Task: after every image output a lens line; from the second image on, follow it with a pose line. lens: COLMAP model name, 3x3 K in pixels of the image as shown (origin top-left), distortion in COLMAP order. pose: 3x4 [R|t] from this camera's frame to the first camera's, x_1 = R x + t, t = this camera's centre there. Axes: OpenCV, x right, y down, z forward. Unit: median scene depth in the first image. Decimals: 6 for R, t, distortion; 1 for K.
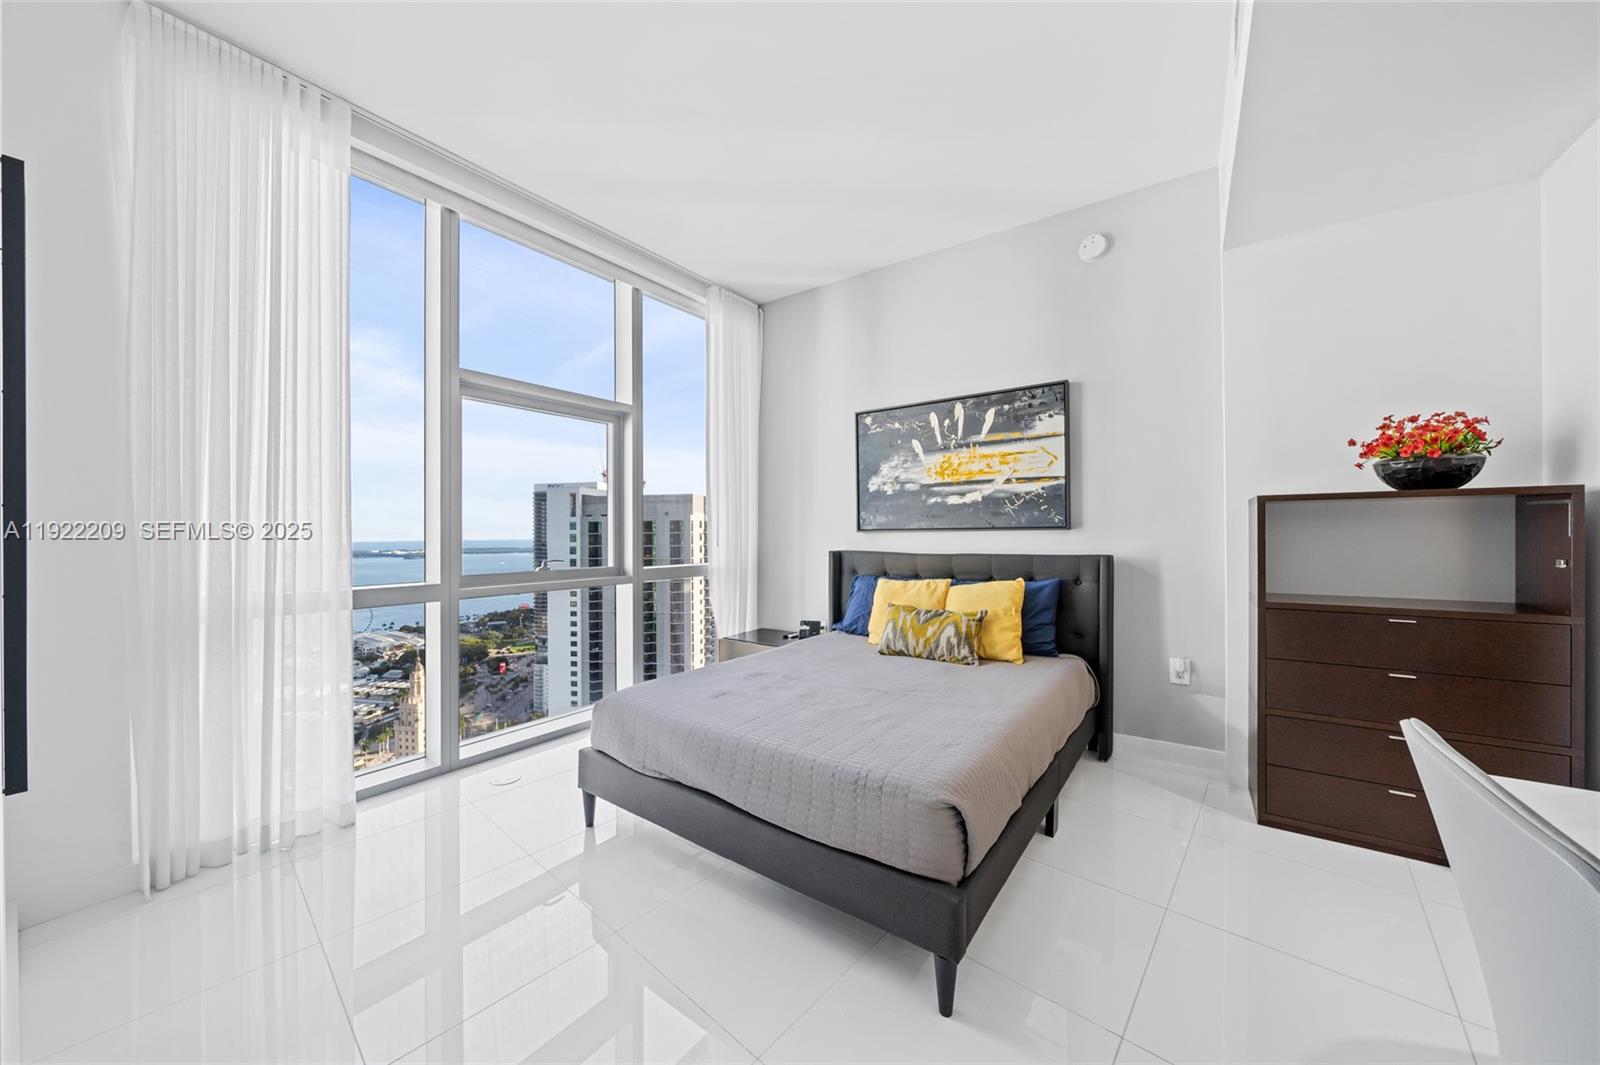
lens RADIAL K [[557.1, 0, 774.2], [0, 557.1, 533.4], [0, 0, 1]] dist [-0.005302, 0.000945]
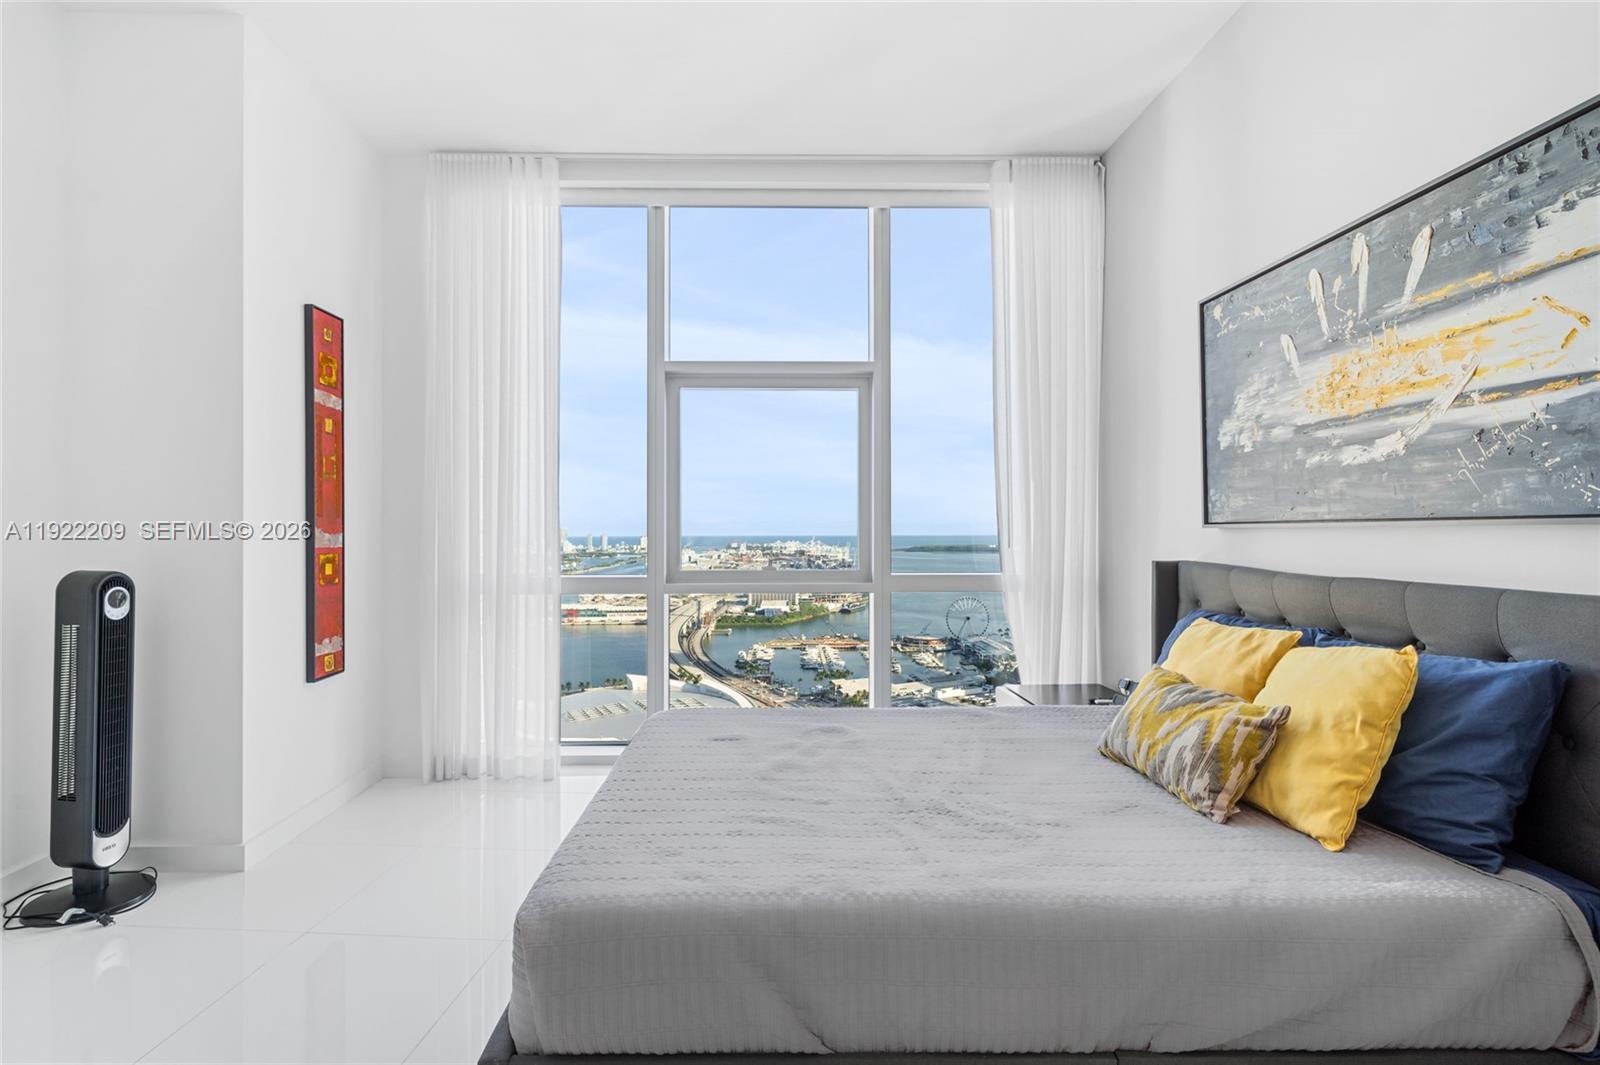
lens RADIAL K [[742.8, 0, 788.3], [0, 742.8, 522.5], [0, 0, 1]] dist [-0.000005, -0.002257]
pose [[0.626427, -0.000653, -0.779480, 0.469424], [-0.003460, 0.999987, -0.003619, -0.002883], [0.779473, 0.004964, 0.626416, 0.262897]]
